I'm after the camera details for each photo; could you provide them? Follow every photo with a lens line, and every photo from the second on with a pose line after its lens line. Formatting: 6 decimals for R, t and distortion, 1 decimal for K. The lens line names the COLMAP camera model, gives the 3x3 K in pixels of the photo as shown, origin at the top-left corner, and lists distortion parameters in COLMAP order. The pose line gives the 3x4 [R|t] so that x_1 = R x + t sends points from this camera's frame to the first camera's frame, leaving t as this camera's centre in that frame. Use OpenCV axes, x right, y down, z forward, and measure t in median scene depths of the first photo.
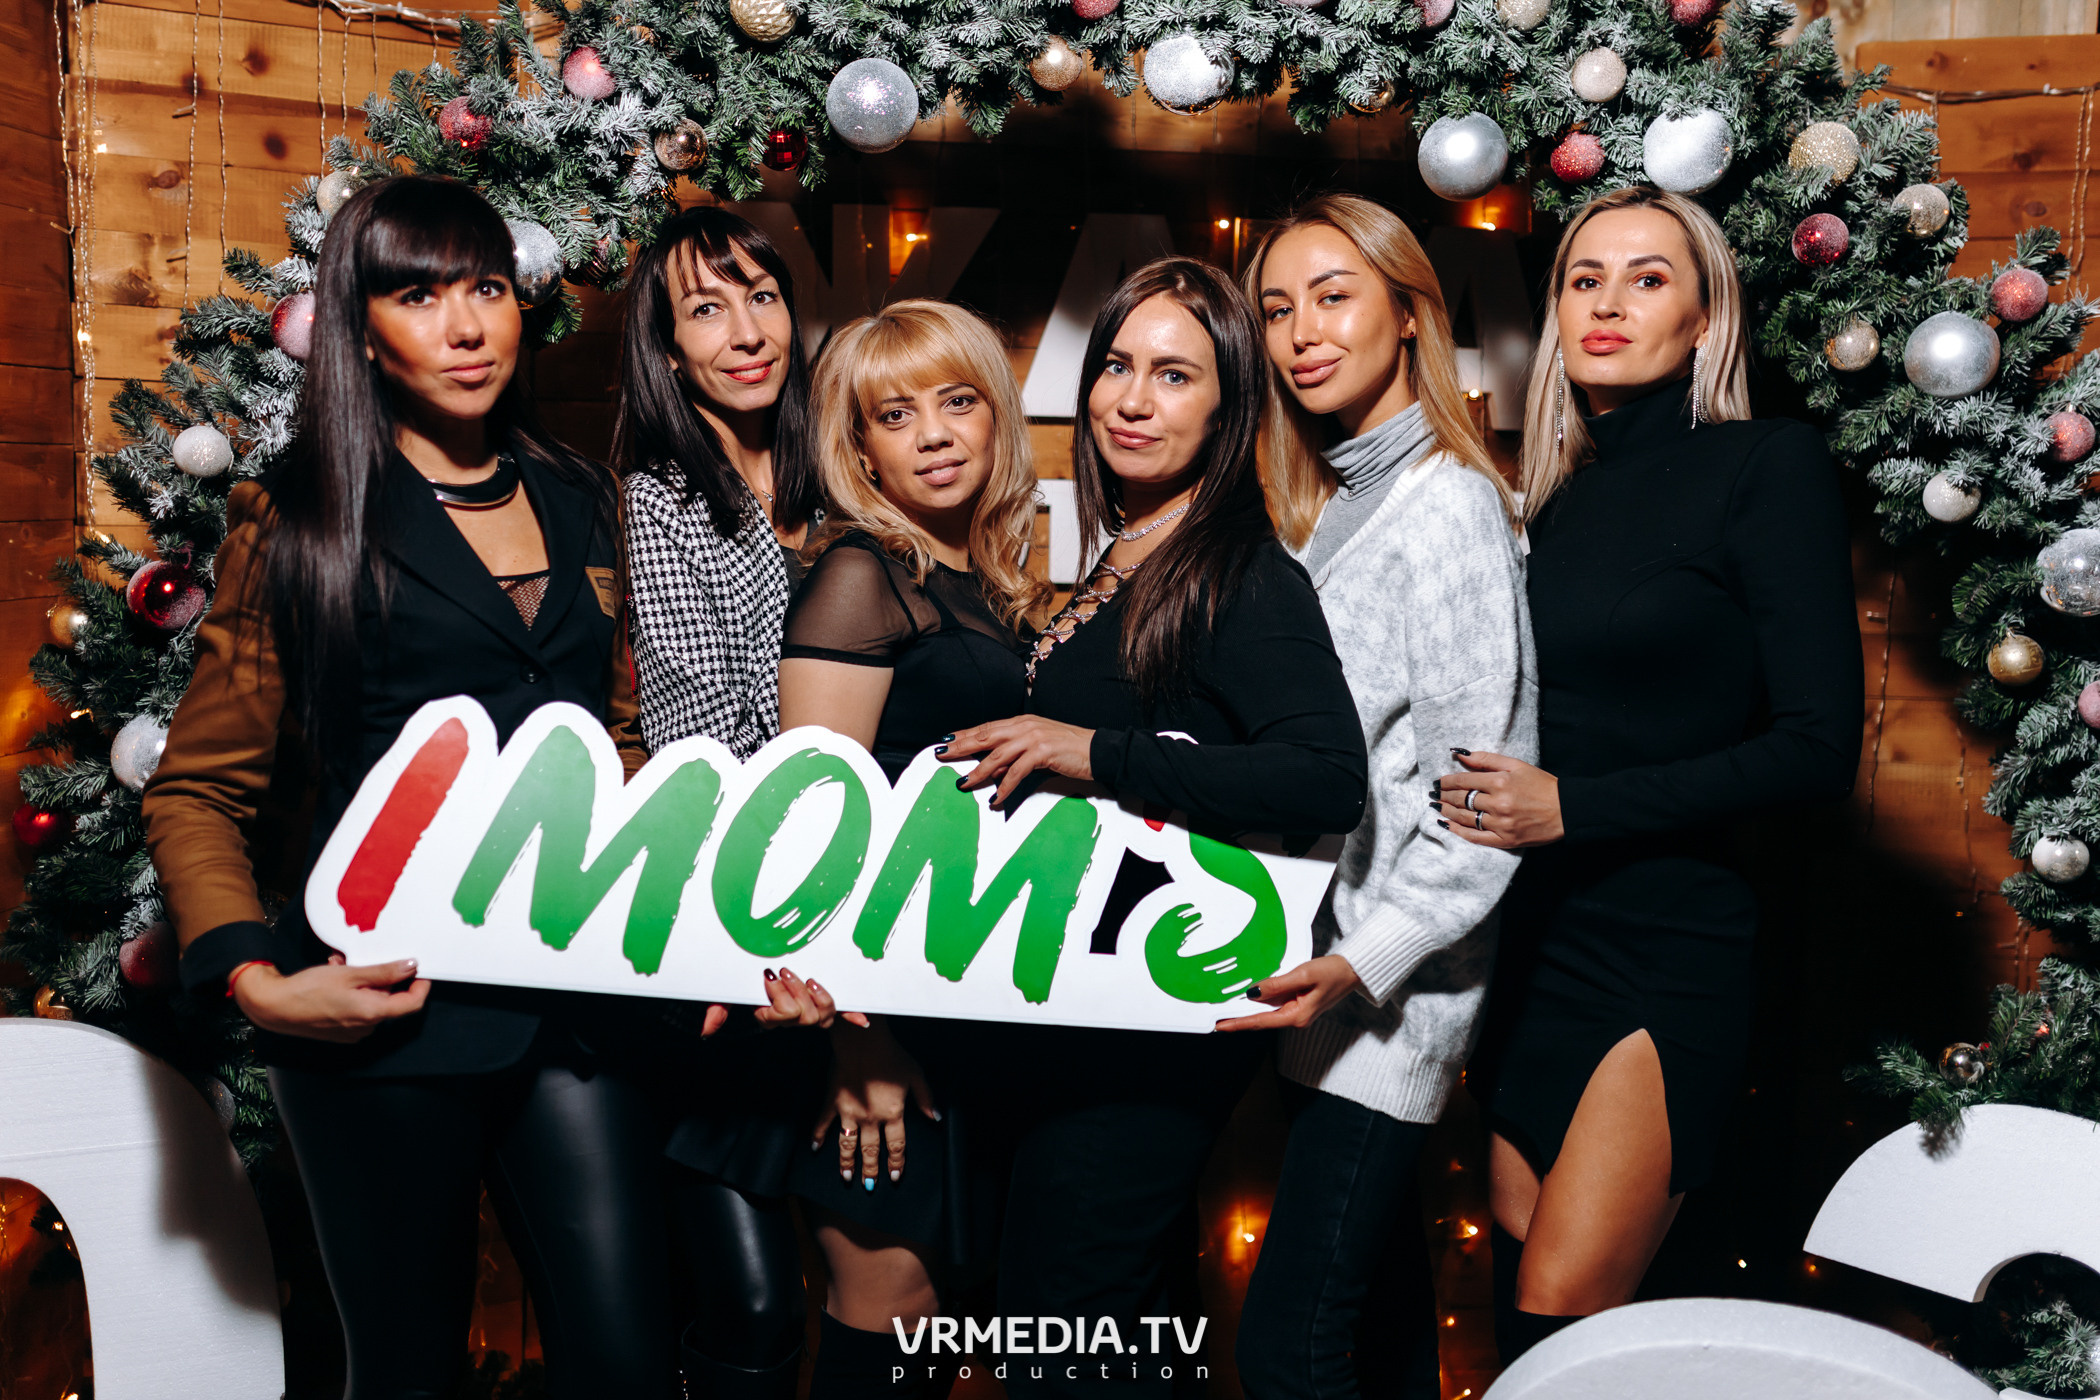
lens RADIAL K [[1971.2, 0, 1038.3], [0, 1971.2, 690.7], [0, 0, 1]] dist [-0.011609, -0.002995]
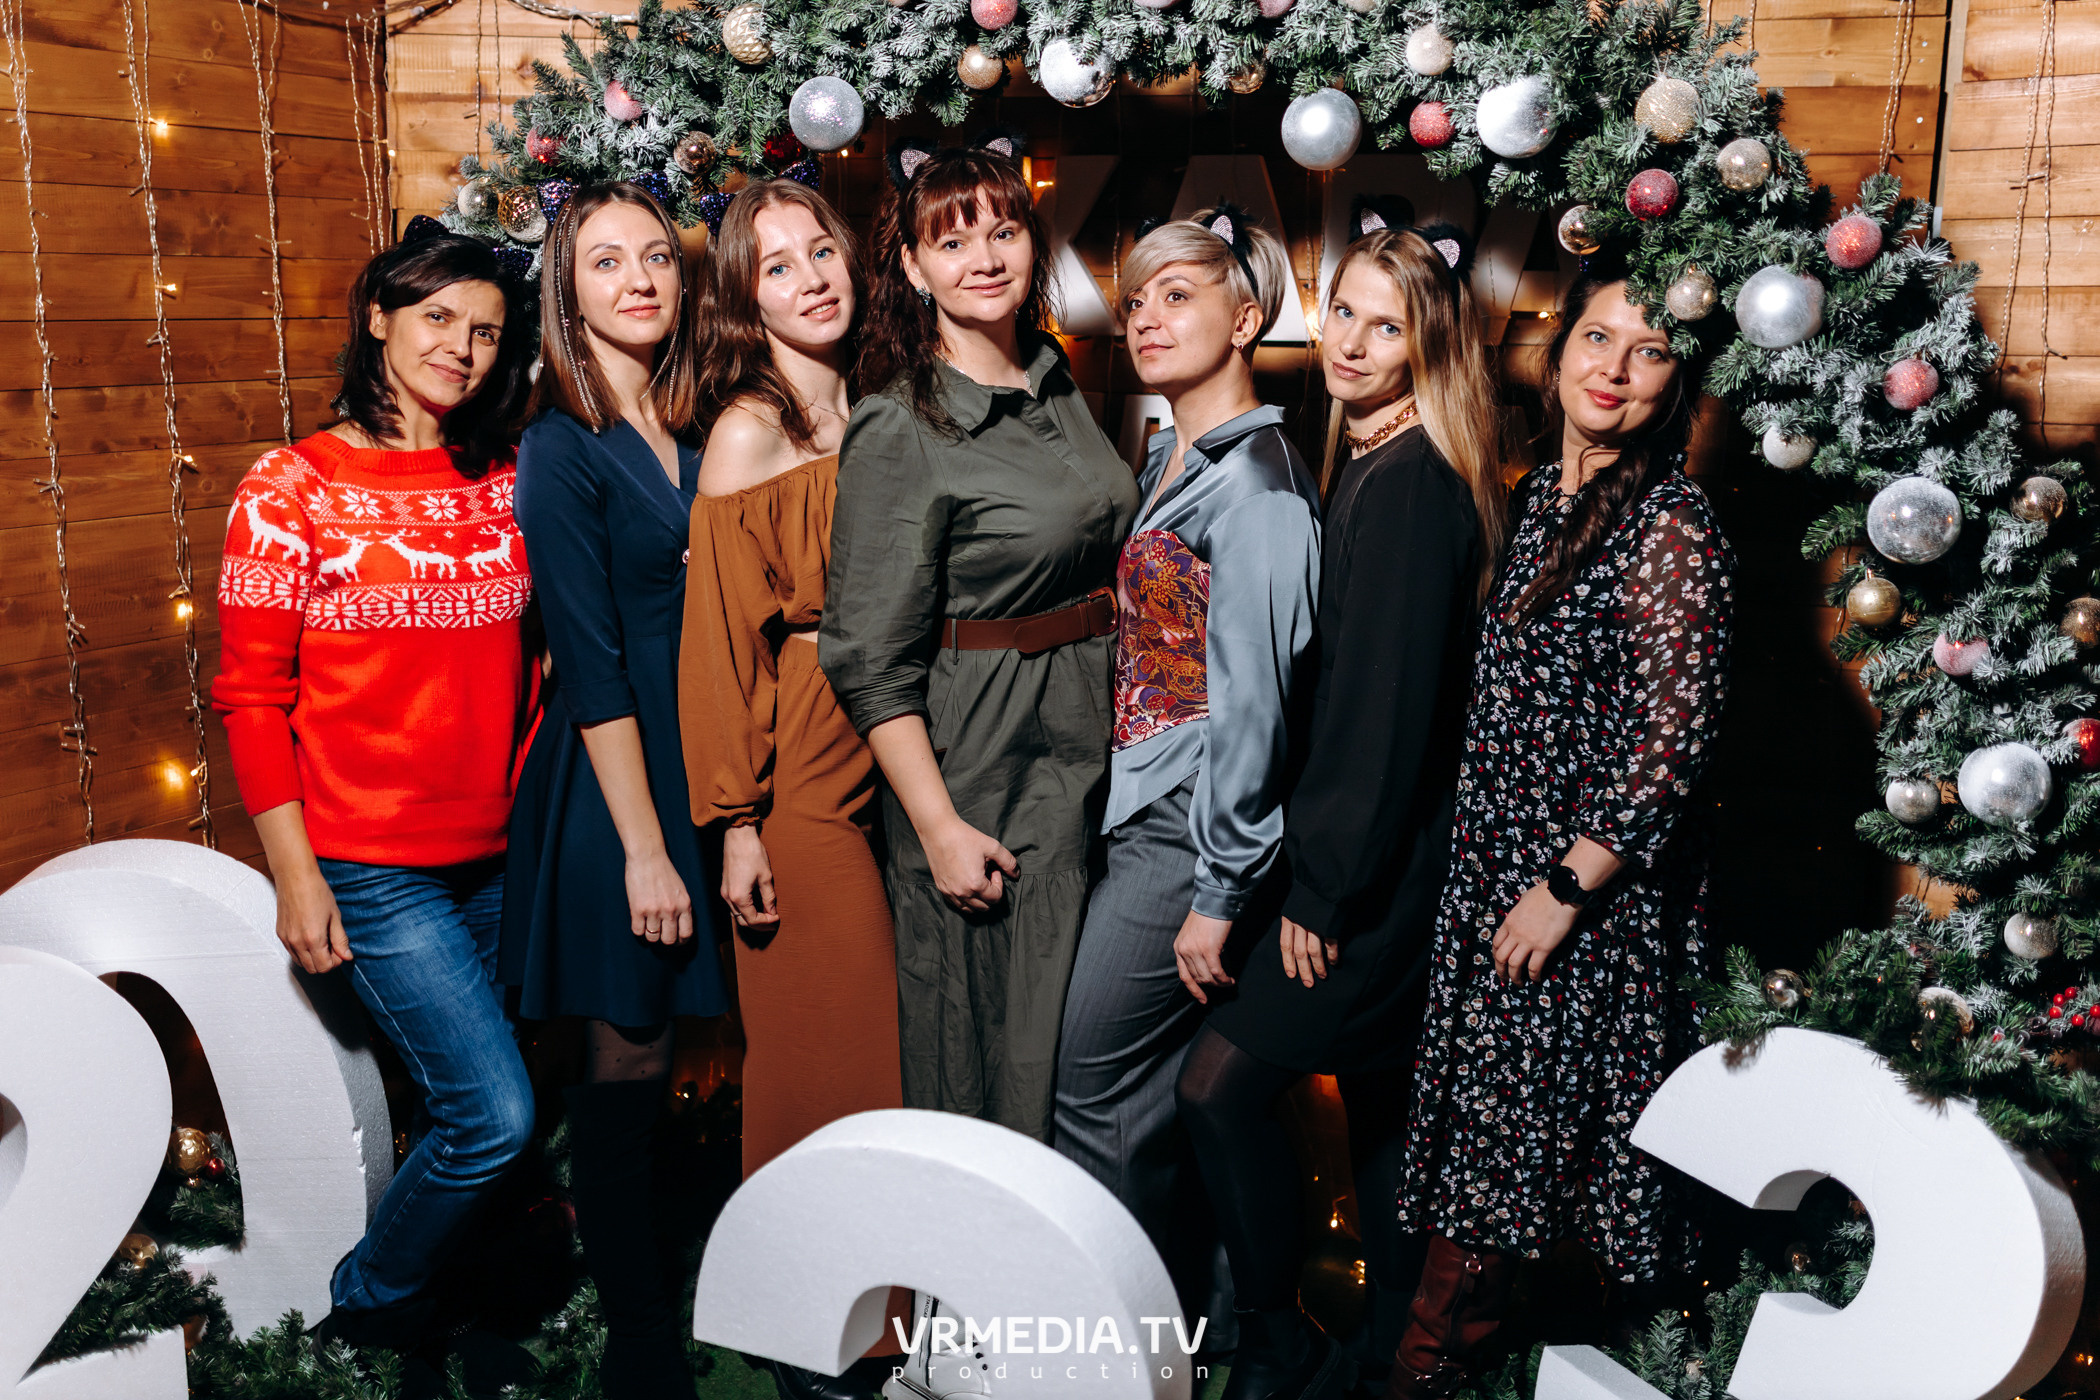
lens RADIAL K [[1929.8, 0, 1061.8], [0, 1929.8, 718.5], [0, 0, 1]] dist [-0.009530, -0.008619]
pose [[0.930180, 0.064894, -0.361324, 0.503608], [-0.027625, 0.993835, 0.107376, -0.054901], [0.366064, -0.089898, 0.926237, -0.091444]]
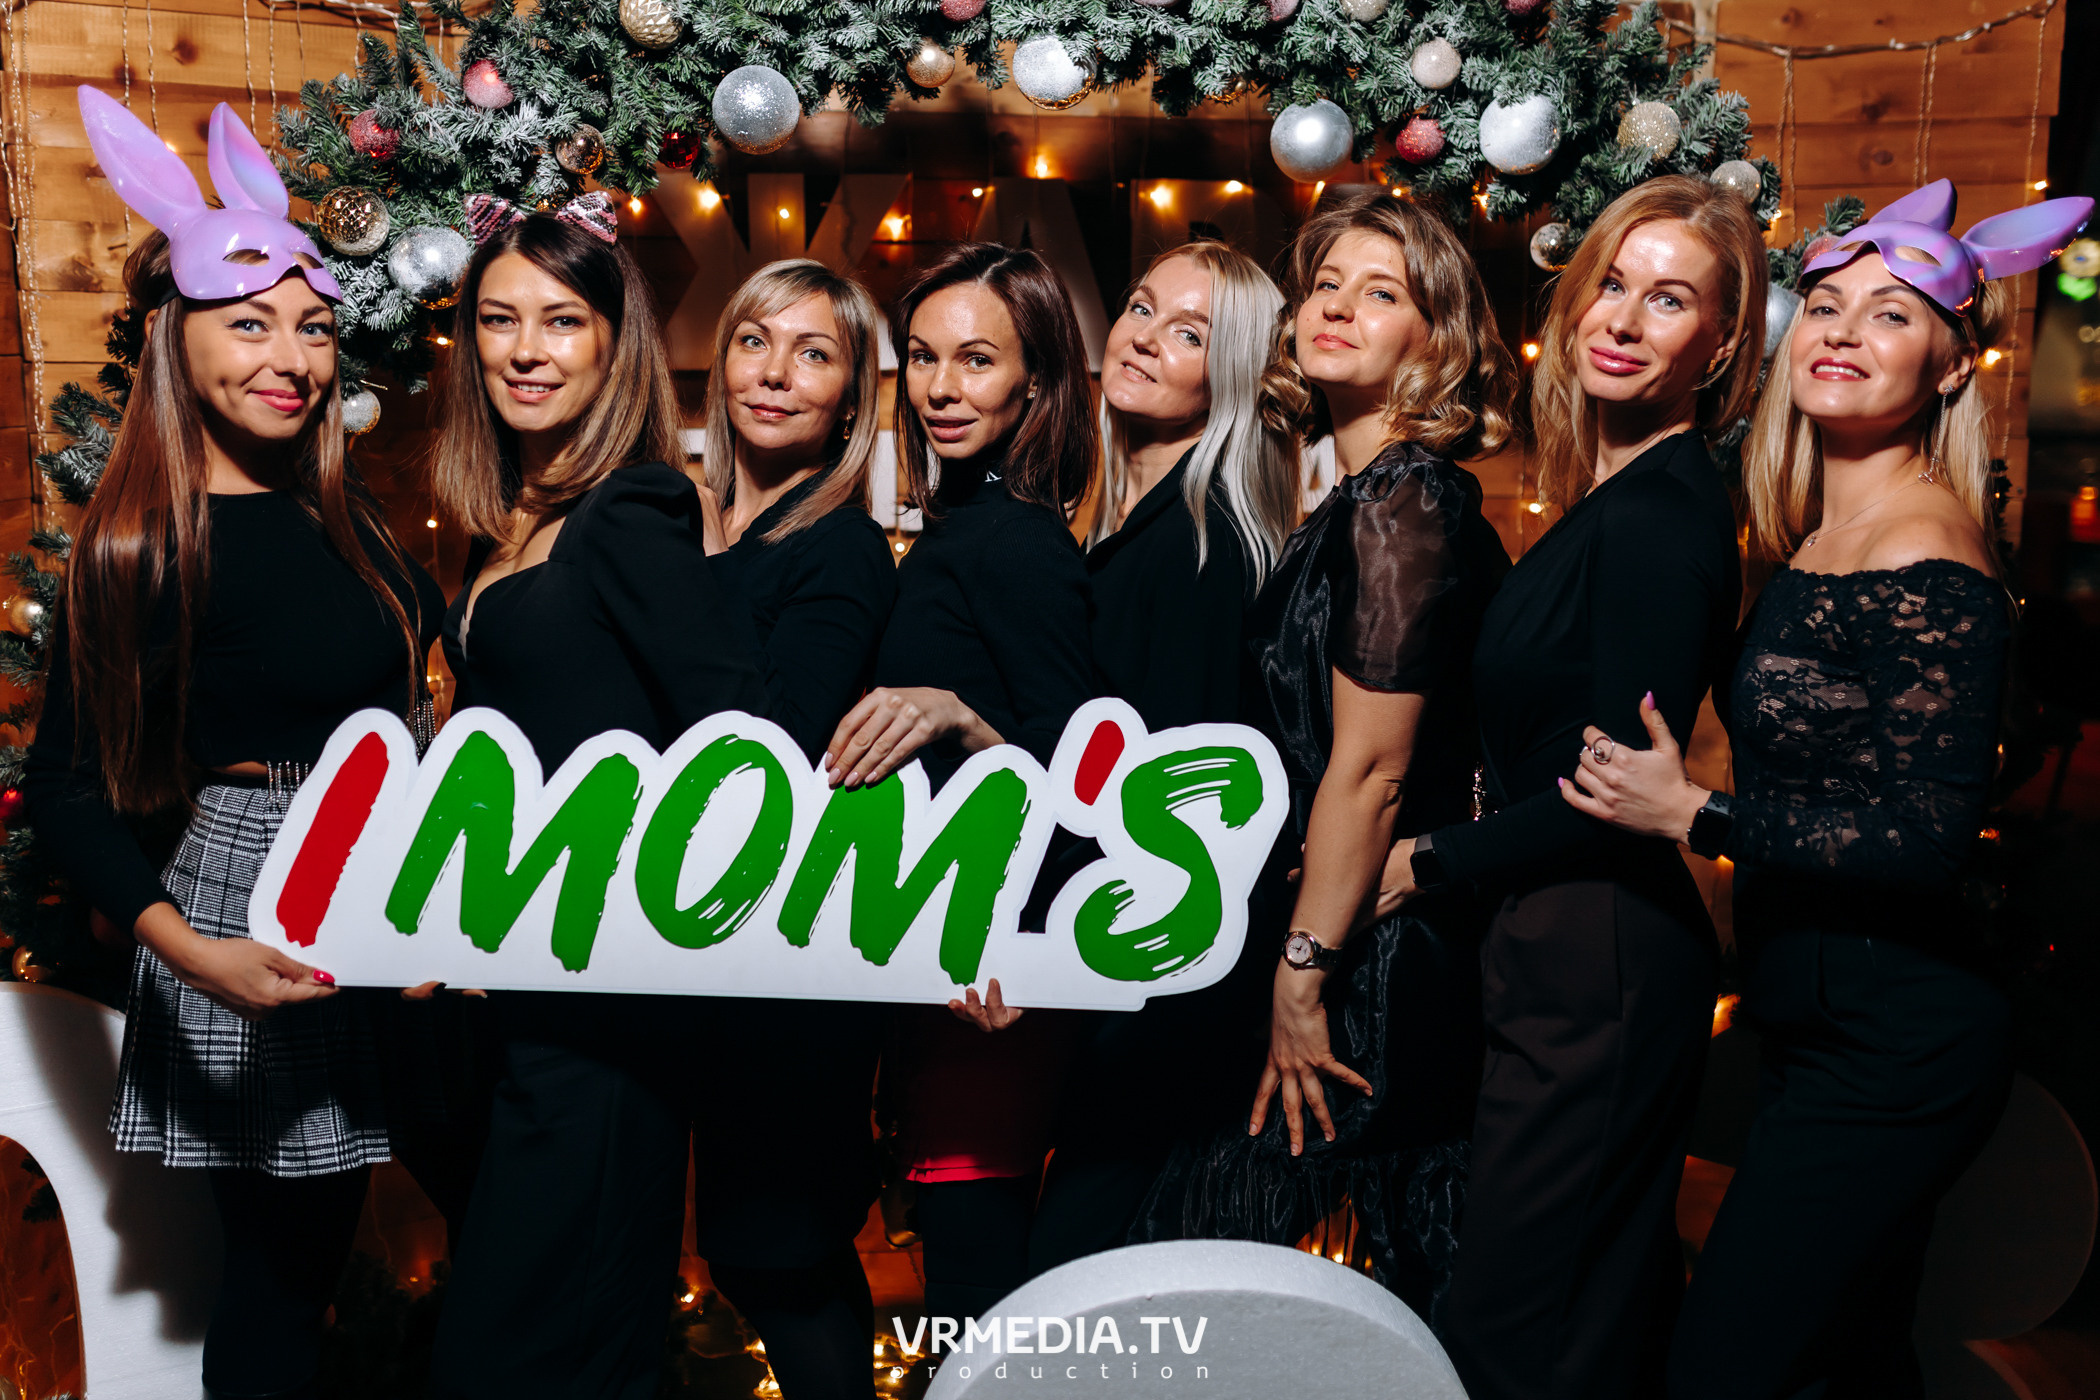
lens RADIAL K [[1955.7, 0, 1059.2], [0, 1955.7, 708.0], [0, 0, 1]] dist [-0.021006, -0.000702]
pose [[0.999506, -0.025797, 0.017955, 0.051532], [0.024690, 0.997934, 0.059321, -0.030789], [-0.019448, -0.058848, 0.998077, -0.077700]]
